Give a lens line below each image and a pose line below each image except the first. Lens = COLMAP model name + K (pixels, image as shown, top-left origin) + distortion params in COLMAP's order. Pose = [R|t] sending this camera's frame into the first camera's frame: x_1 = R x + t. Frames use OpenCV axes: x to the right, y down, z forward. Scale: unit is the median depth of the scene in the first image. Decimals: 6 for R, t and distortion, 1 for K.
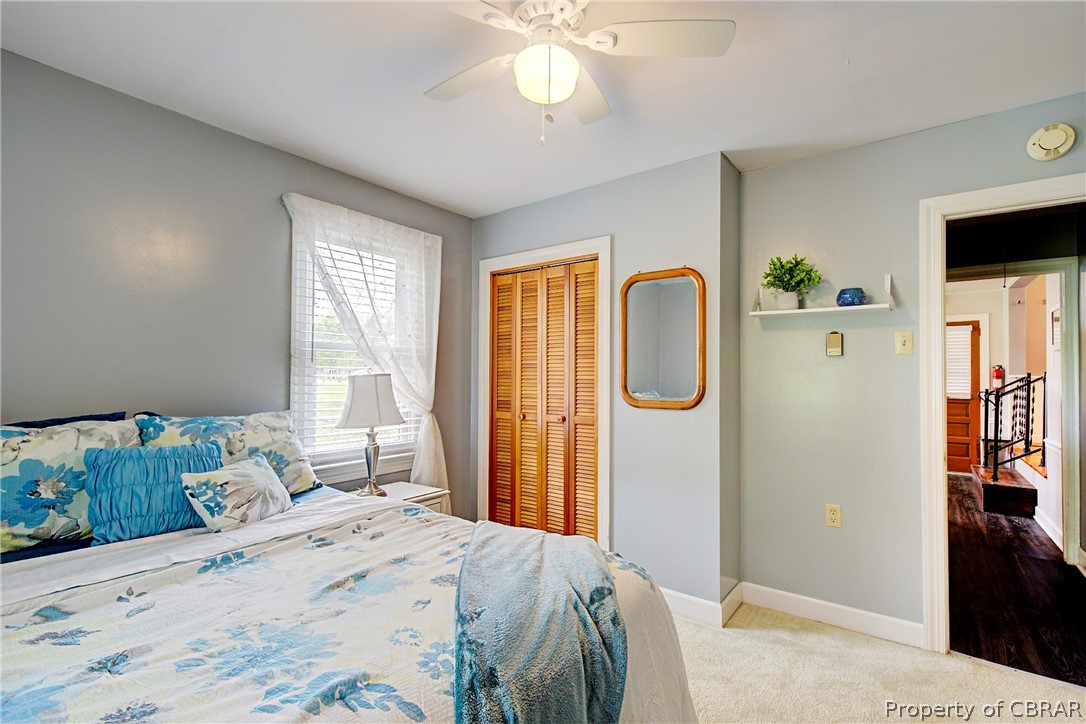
lens RADIAL K [[504.0, 0, 543.0], [0, 504.0, 362.0], [0, 0, 1]] dist [-0.001208, -0.000238]
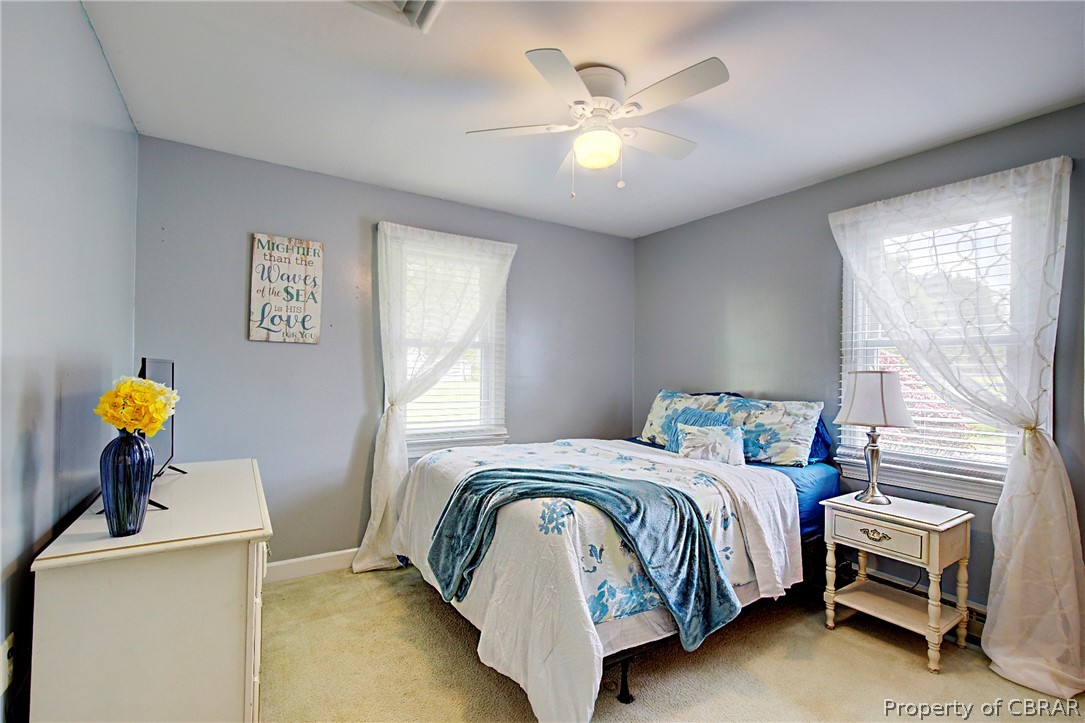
lens RADIAL K [[503.6, 0, 542.5], [0, 503.6, 361.5], [0, 0, 1]] dist [-0.001208, -0.000238]
pose [[-0.367319, -0.028941, -0.929645, 0.769968], [0.007427, 0.999393, -0.034047, 0.033259], [0.930066, -0.019410, -0.366881, 0.778059]]
